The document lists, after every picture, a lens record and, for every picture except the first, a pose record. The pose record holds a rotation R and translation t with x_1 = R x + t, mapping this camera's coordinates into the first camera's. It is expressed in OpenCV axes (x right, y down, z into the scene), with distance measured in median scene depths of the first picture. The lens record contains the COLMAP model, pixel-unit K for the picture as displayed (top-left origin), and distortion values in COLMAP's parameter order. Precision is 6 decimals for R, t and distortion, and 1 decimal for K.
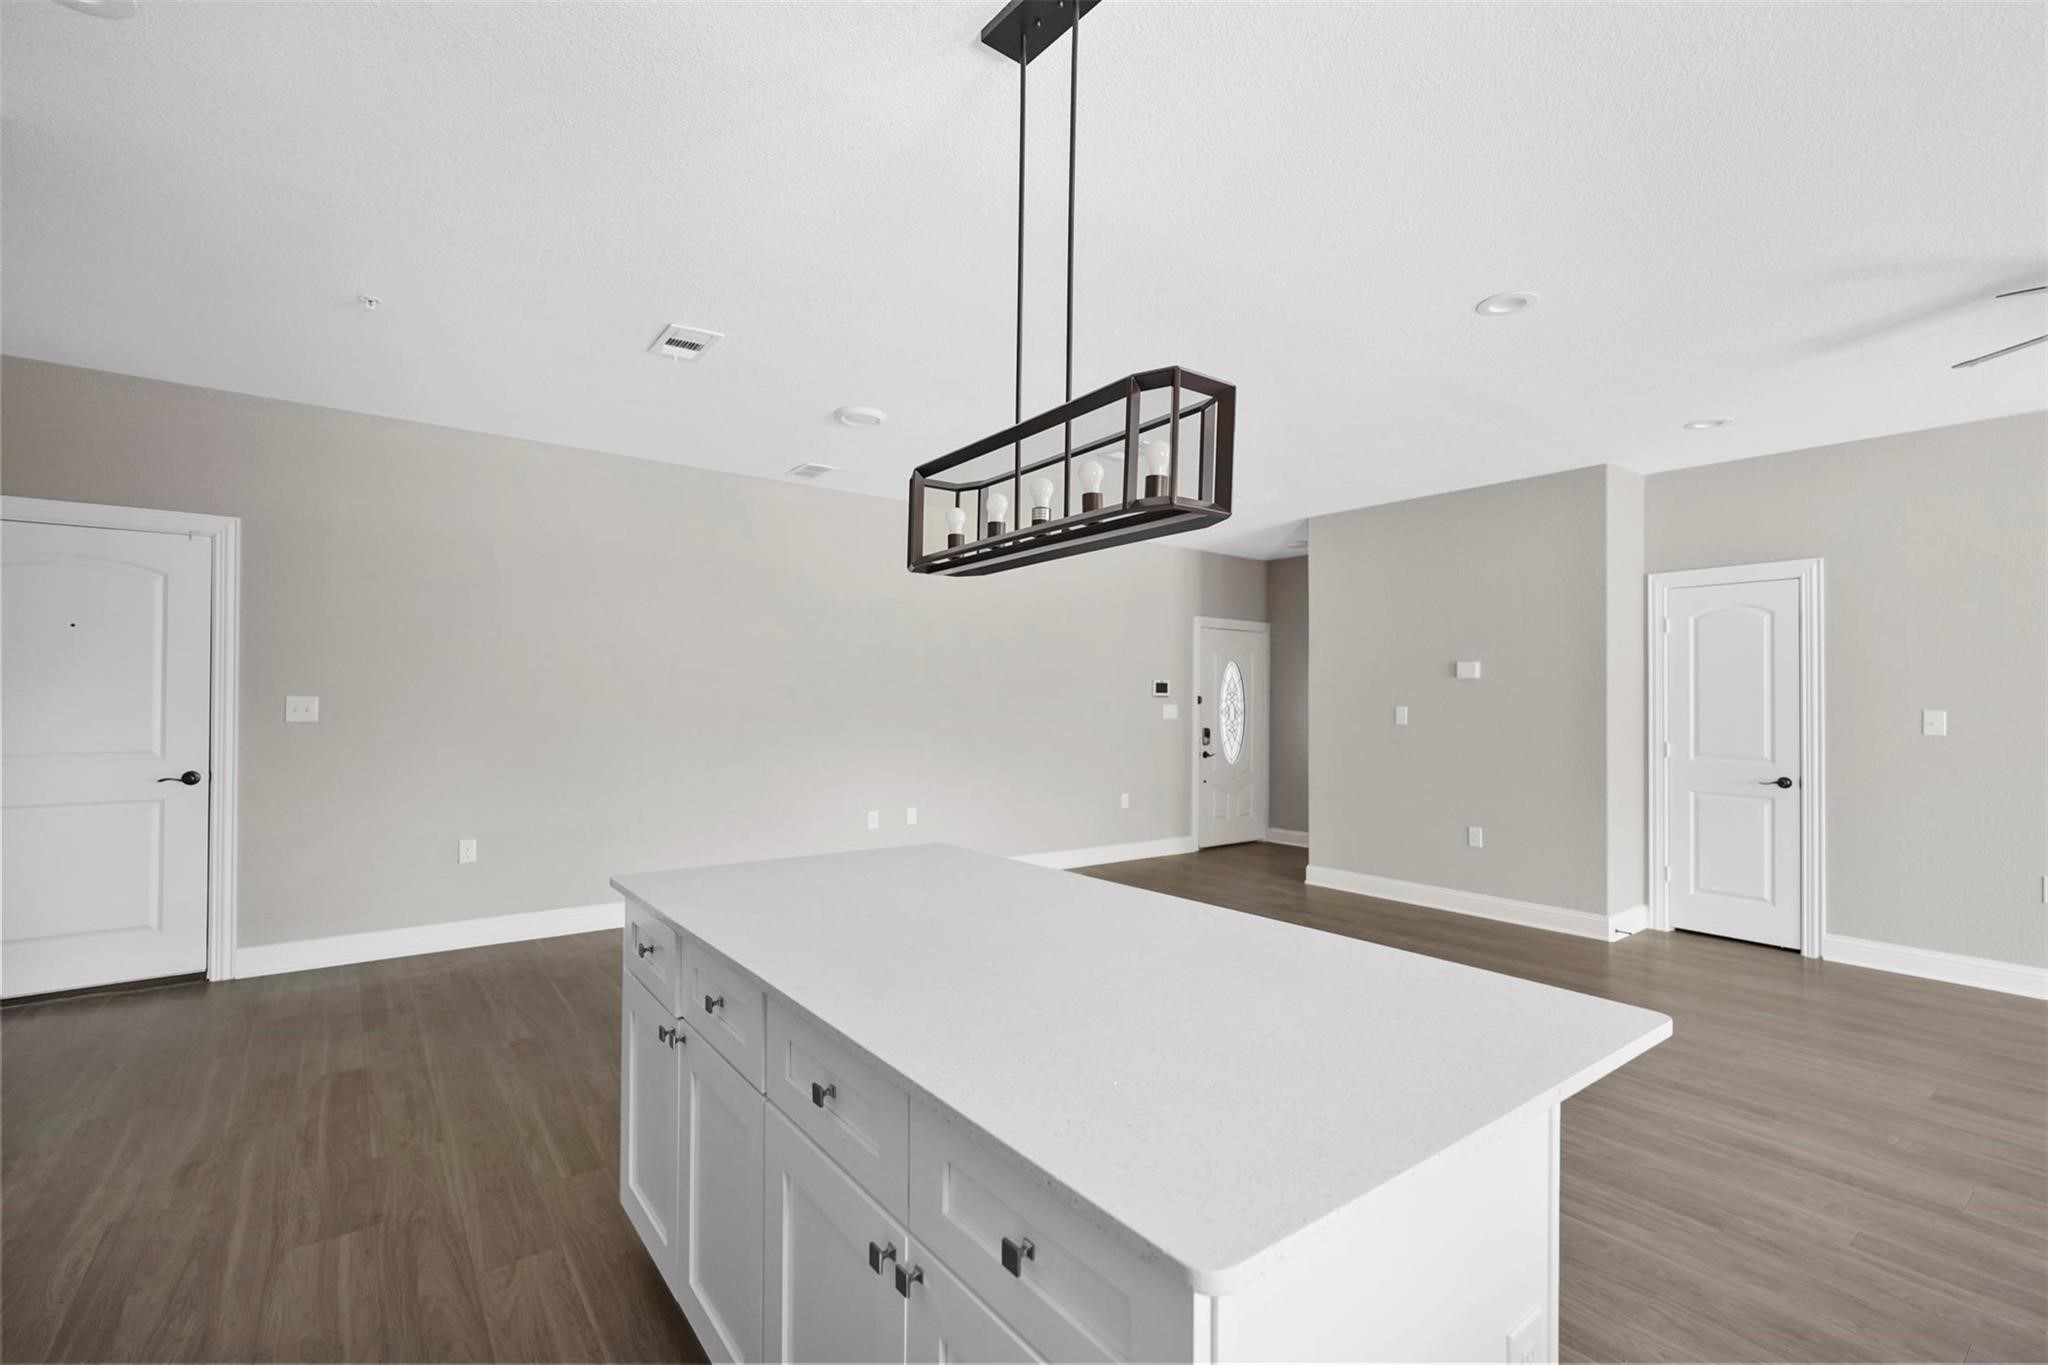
lens RADIAL K [[907.2, 0, 1028.0], [0, 907.2, 678.7], [0, 0, 1]] dist [-0.011442, 0.006482]
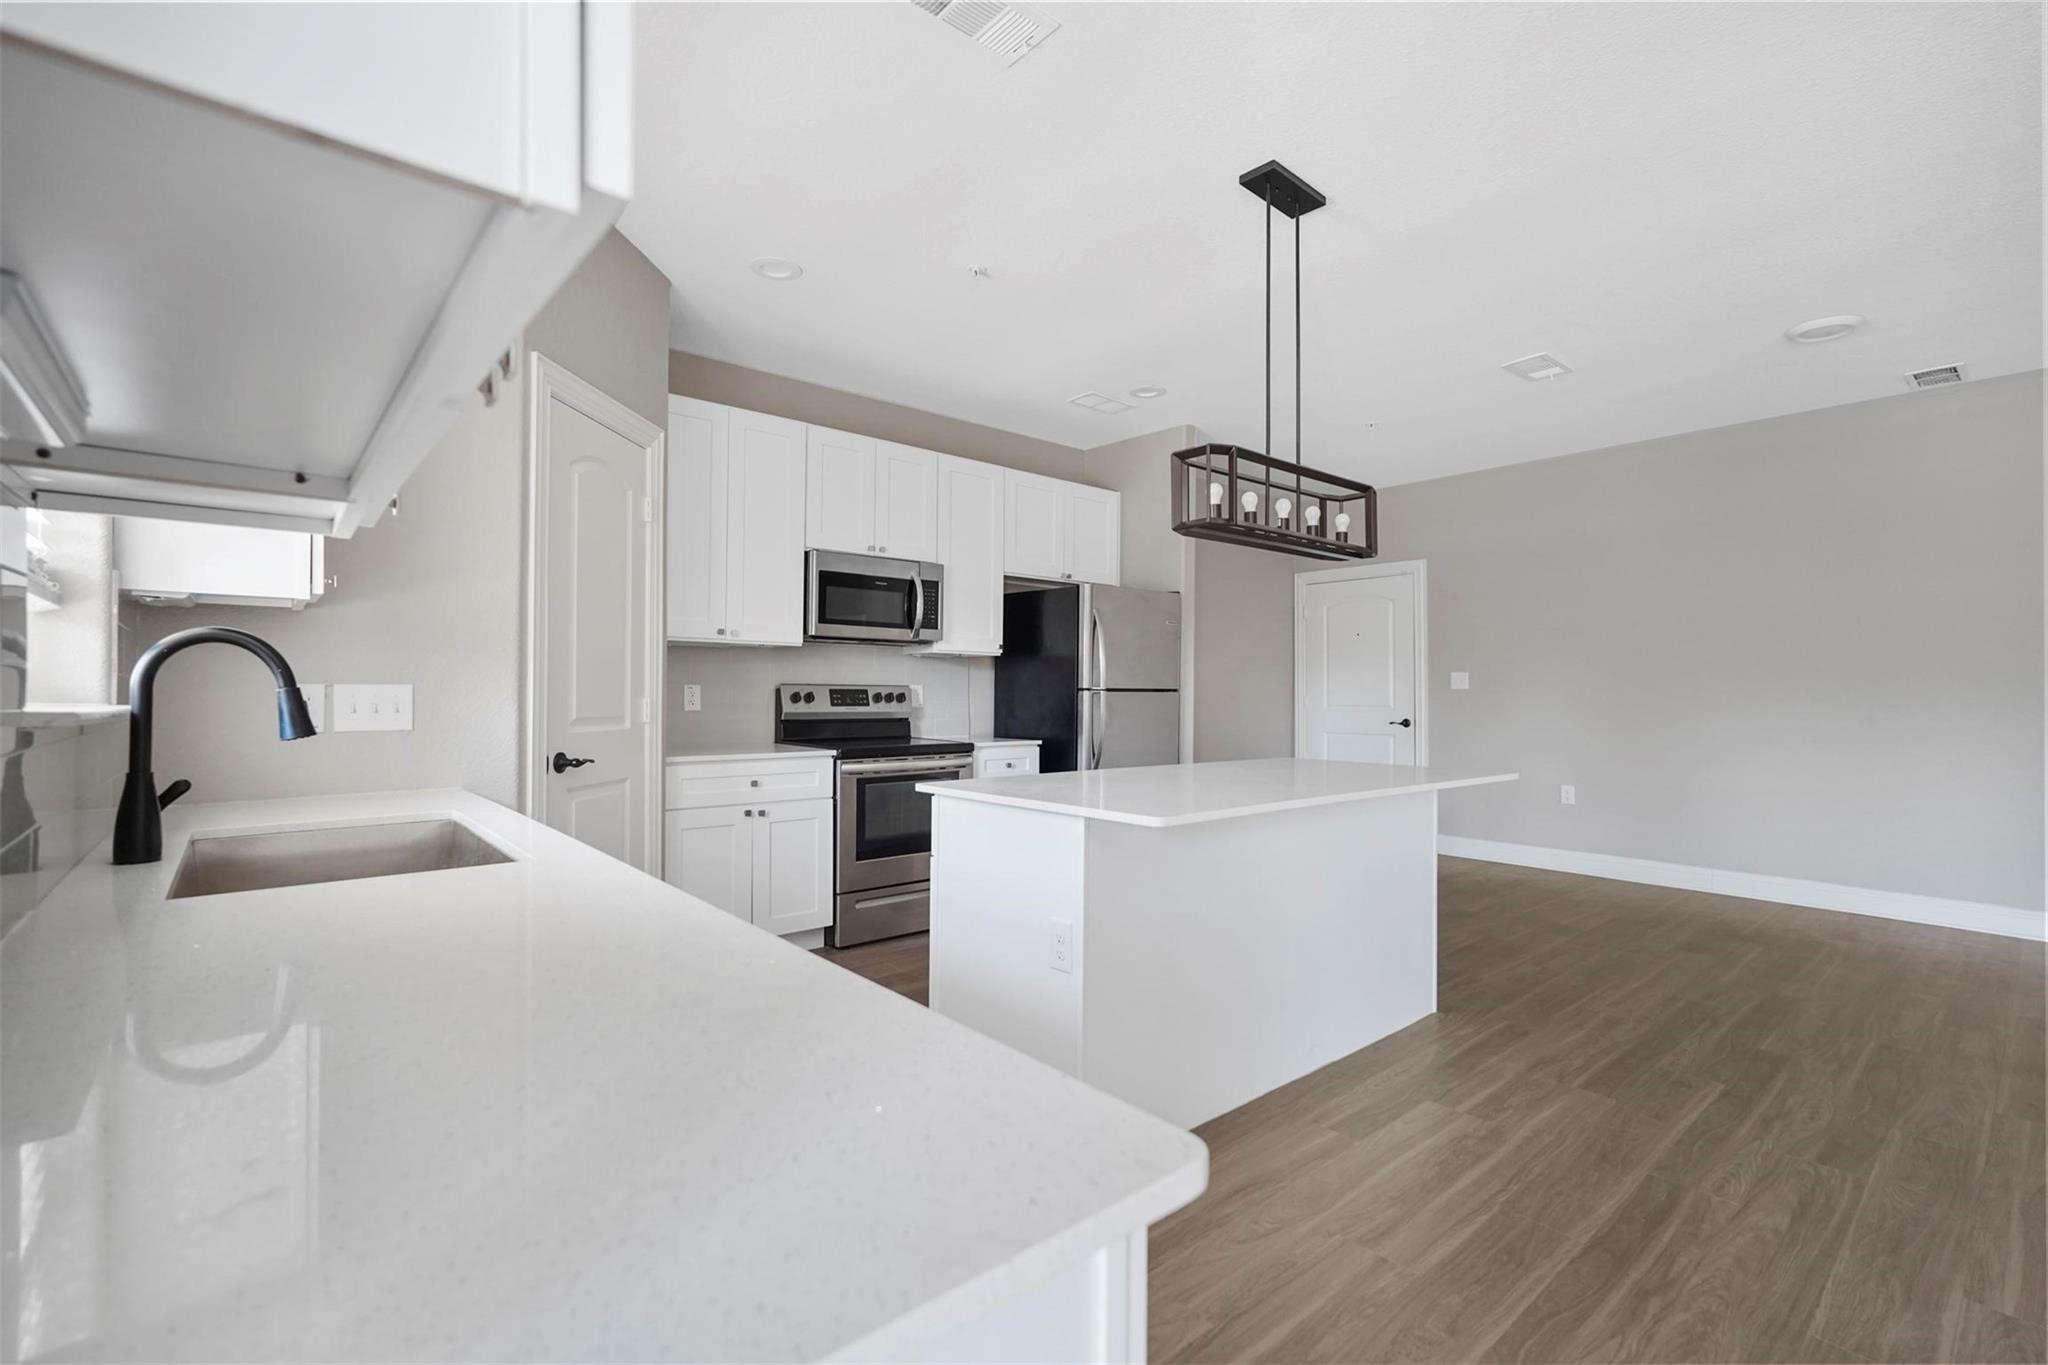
lens RADIAL K [[907.2, 0, 1012.1], [0, 907.2, 682.7], [0, 0, 1]] dist [-0.011442, 0.006482]
pose [[0.054038, -0.014436, -0.998435, 0.940754], [0.018519, 0.999738, -0.013453, 0.063580], [0.998367, -0.017763, 0.054291, 0.275799]]
